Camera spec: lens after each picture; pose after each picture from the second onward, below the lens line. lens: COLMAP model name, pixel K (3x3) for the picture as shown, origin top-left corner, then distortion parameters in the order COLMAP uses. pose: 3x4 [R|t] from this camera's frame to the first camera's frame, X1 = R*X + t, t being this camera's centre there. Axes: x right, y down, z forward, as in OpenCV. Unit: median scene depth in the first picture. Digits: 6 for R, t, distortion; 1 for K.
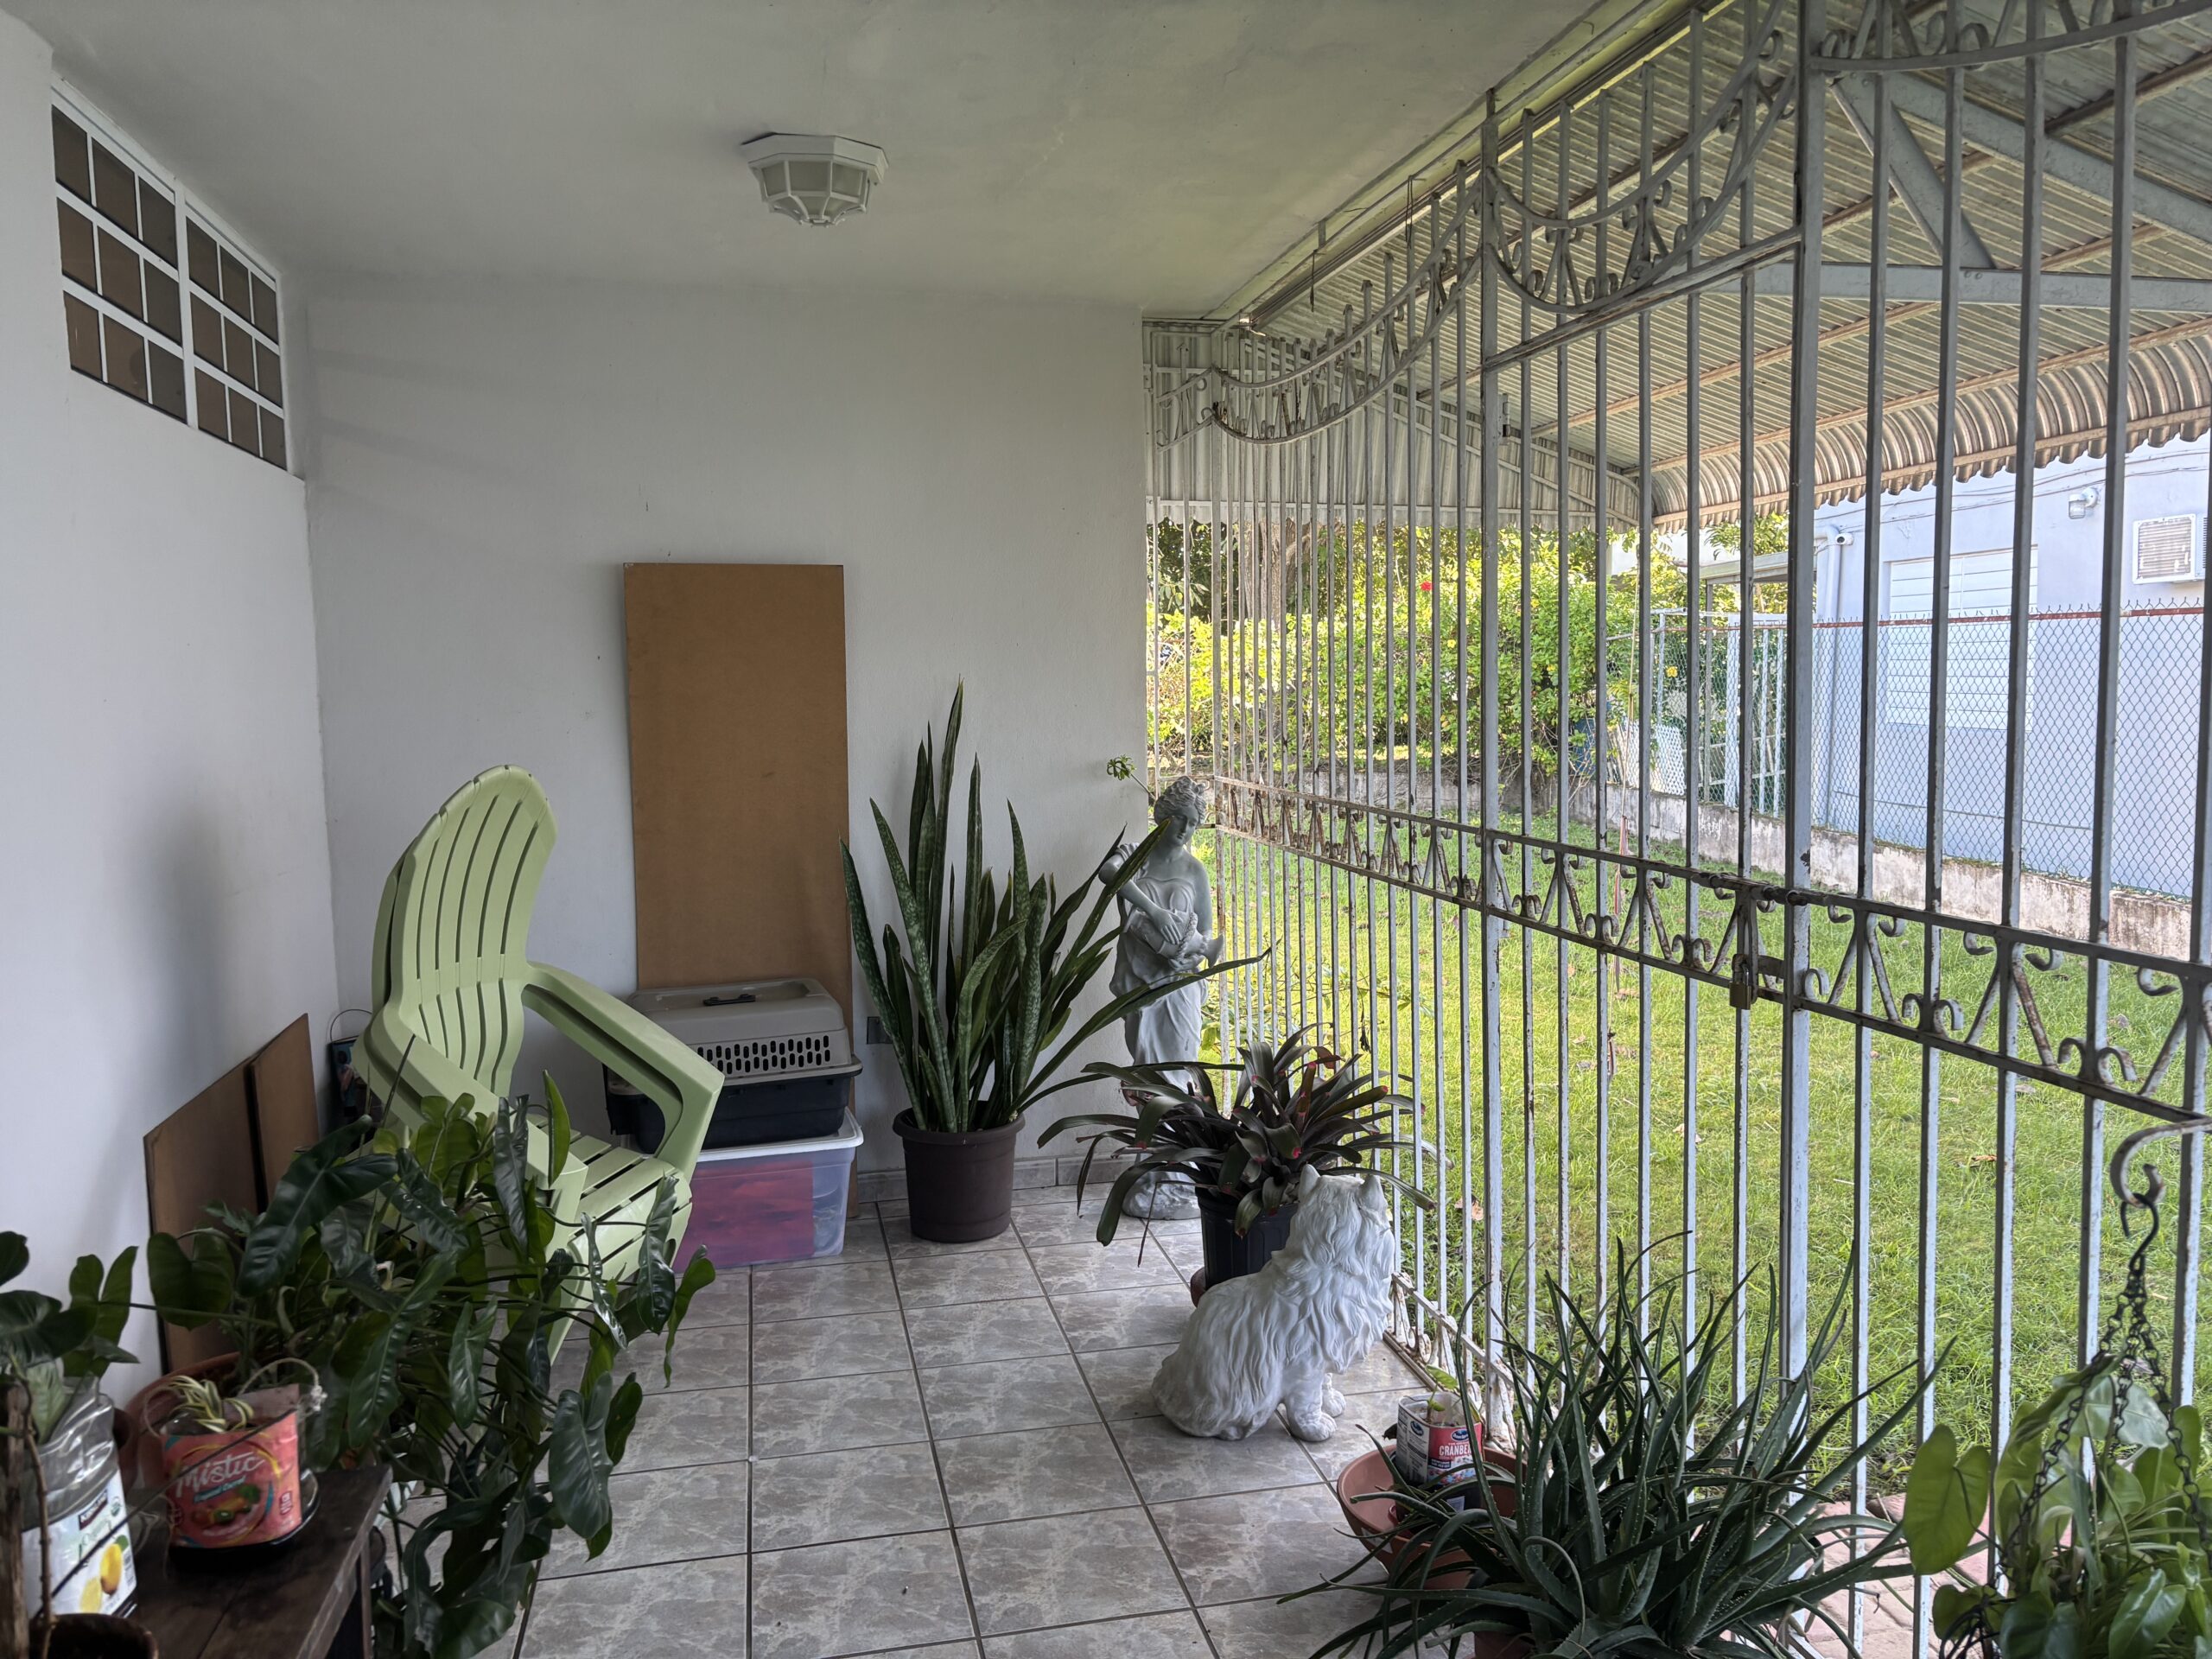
lens RADIAL K [[1653.0, 0, 1134.5], [0, 1653.0, 829.8], [0, 0, 1]] dist [0.059111, -0.067084]
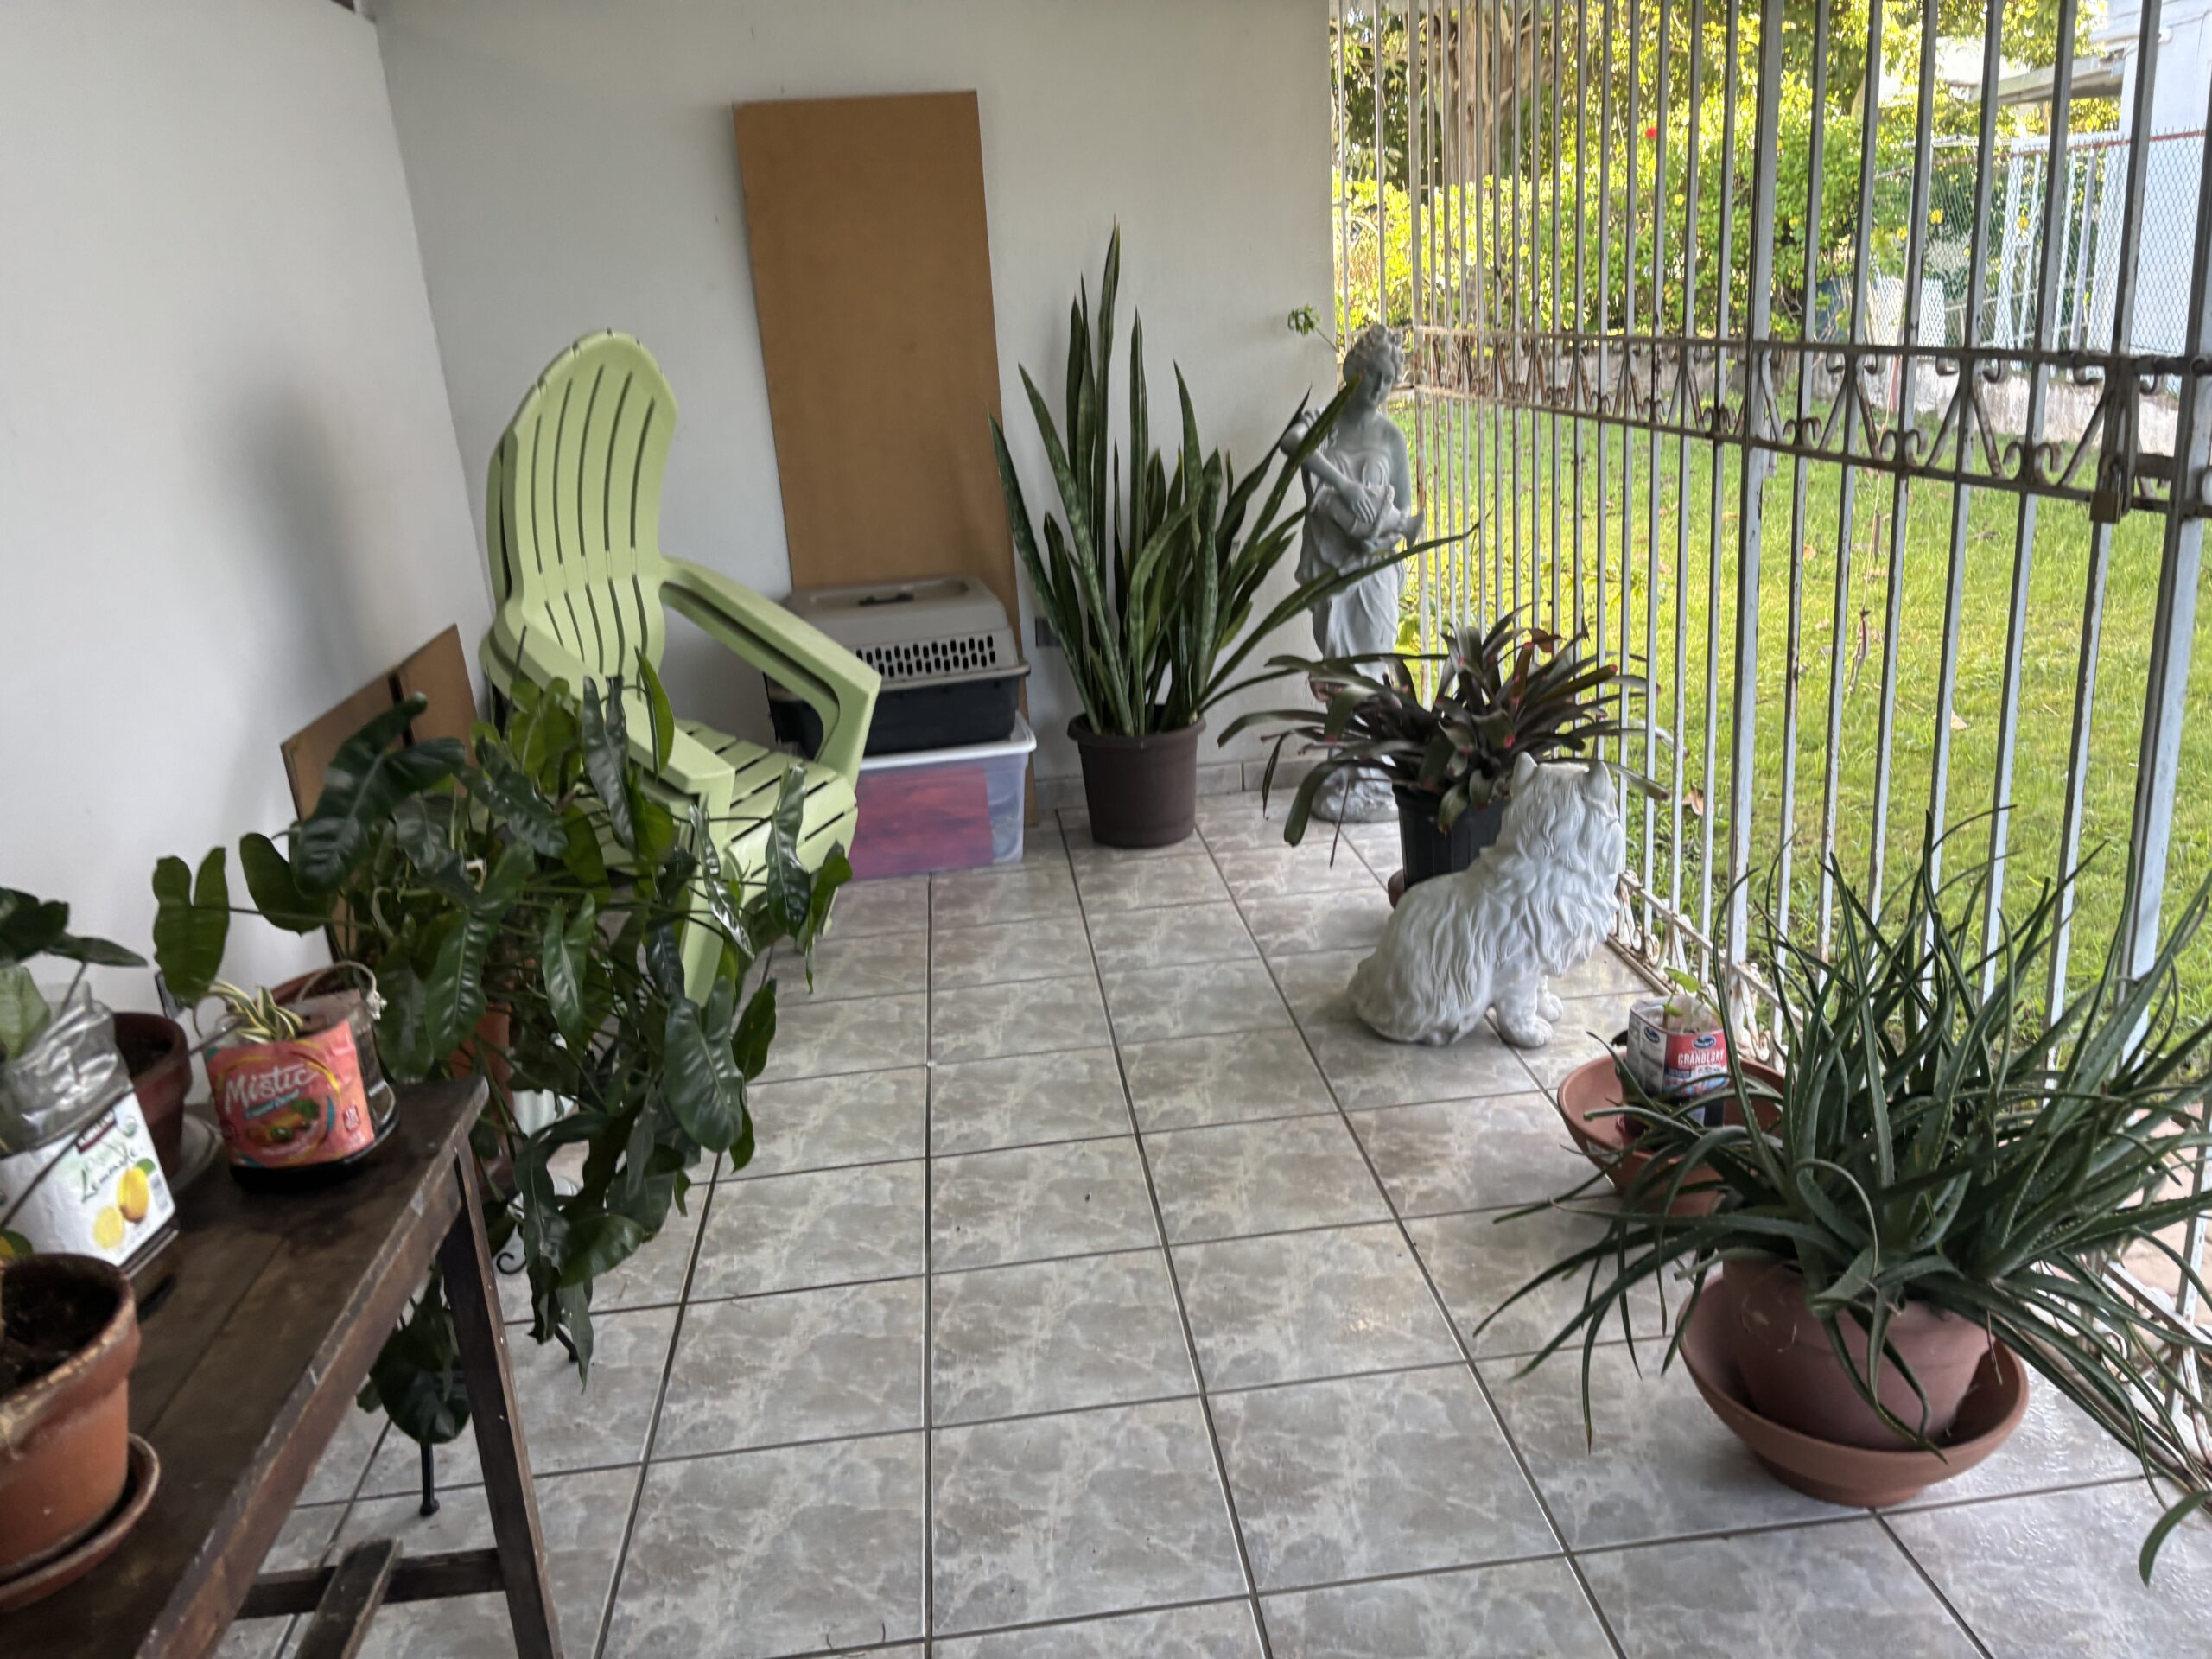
lens RADIAL K [[1653.0, 0, 1134.5], [0, 1653.0, 829.8], [0, 0, 1]] dist [0.059111, -0.067084]
pose [[0.992851, -0.017653, -0.118045, 0.002512], [0.043439, 0.974620, 0.219611, 0.038022], [0.111173, -0.223168, 0.968420, 0.109902]]
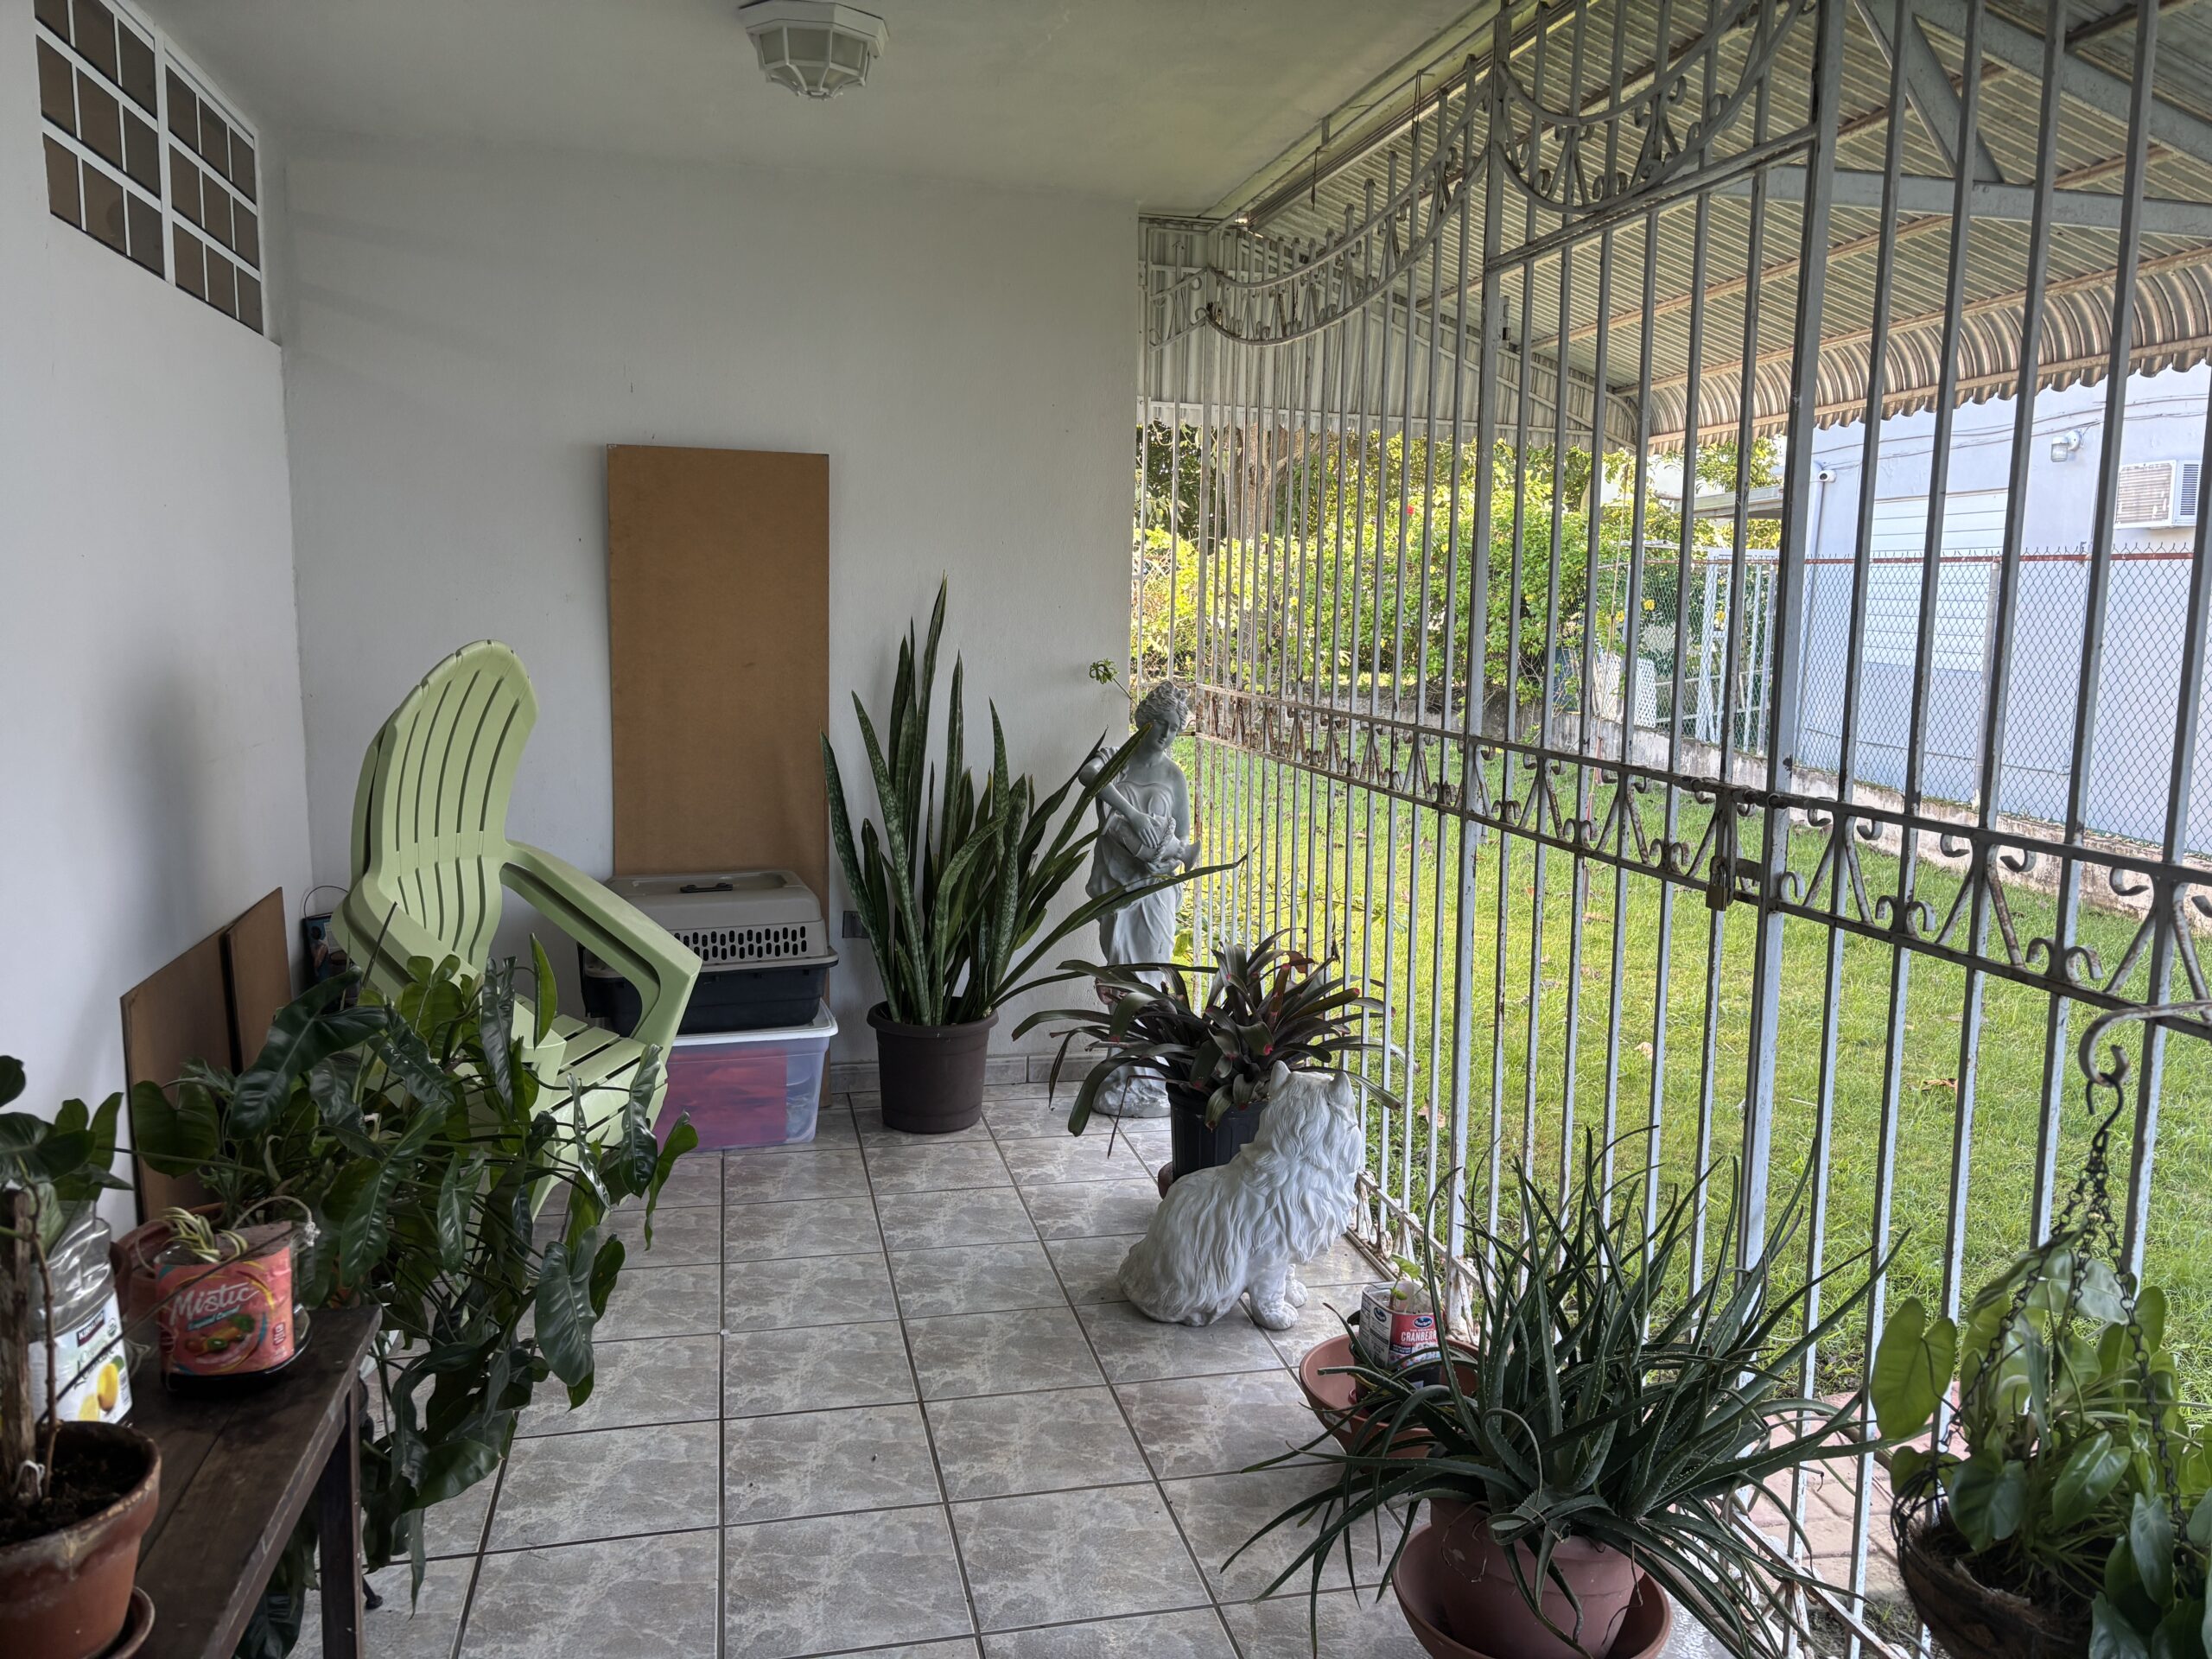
lens RADIAL K [[1653.0, 0, 1134.5], [0, 1653.0, 829.8], [0, 0, 1]] dist [0.059111, -0.067084]
pose [[0.999316, 0.031188, 0.019849, -0.008567], [-0.032078, 0.998416, 0.046223, 0.015743], [-0.018376, -0.046828, 0.998734, -0.003942]]
